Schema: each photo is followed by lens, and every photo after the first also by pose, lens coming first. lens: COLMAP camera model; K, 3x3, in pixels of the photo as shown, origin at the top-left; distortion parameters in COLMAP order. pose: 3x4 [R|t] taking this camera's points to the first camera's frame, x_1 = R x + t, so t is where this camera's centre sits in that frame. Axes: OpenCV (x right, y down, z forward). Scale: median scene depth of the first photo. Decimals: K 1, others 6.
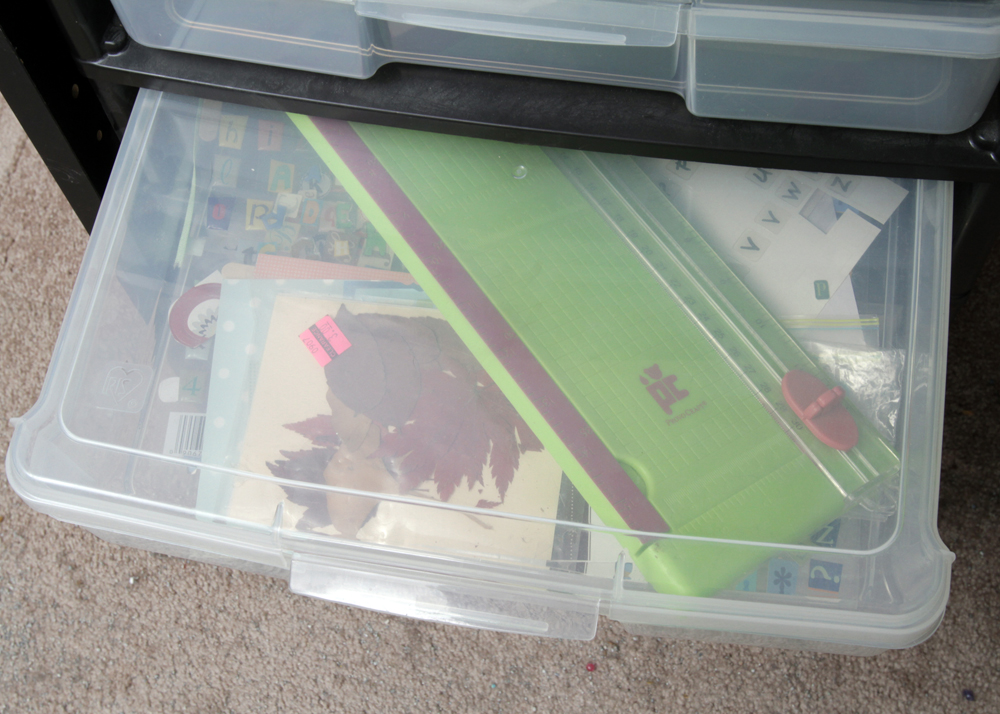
lens RADIAL K [[1328.2, 0, 494.5], [0, 1328.2, 356.6], [0, 0, 1]] dist [-0.004414, 0.000000]
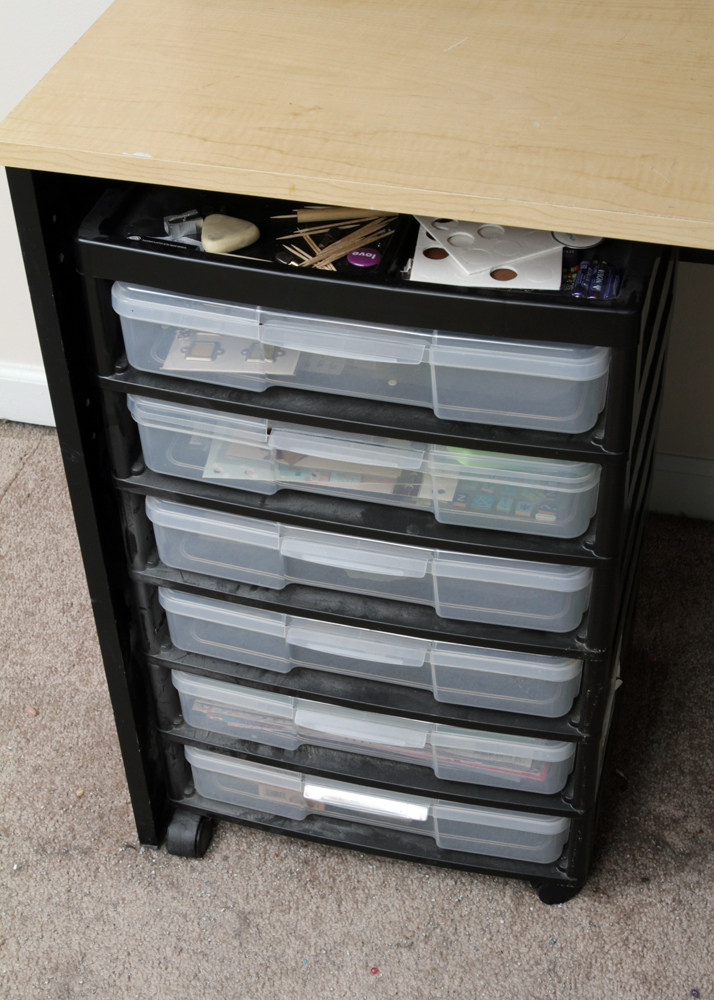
lens RADIAL K [[1666.3, 0, 360.7], [0, 1666.3, 498.8], [0, 0, 1]] dist [0.136179, 0.000000]
pose [[0.996353, 0.078388, -0.033698, 0.067841], [-0.085249, 0.931124, -0.354600, 0.391185], [0.003580, 0.356180, 0.934411, -0.575632]]
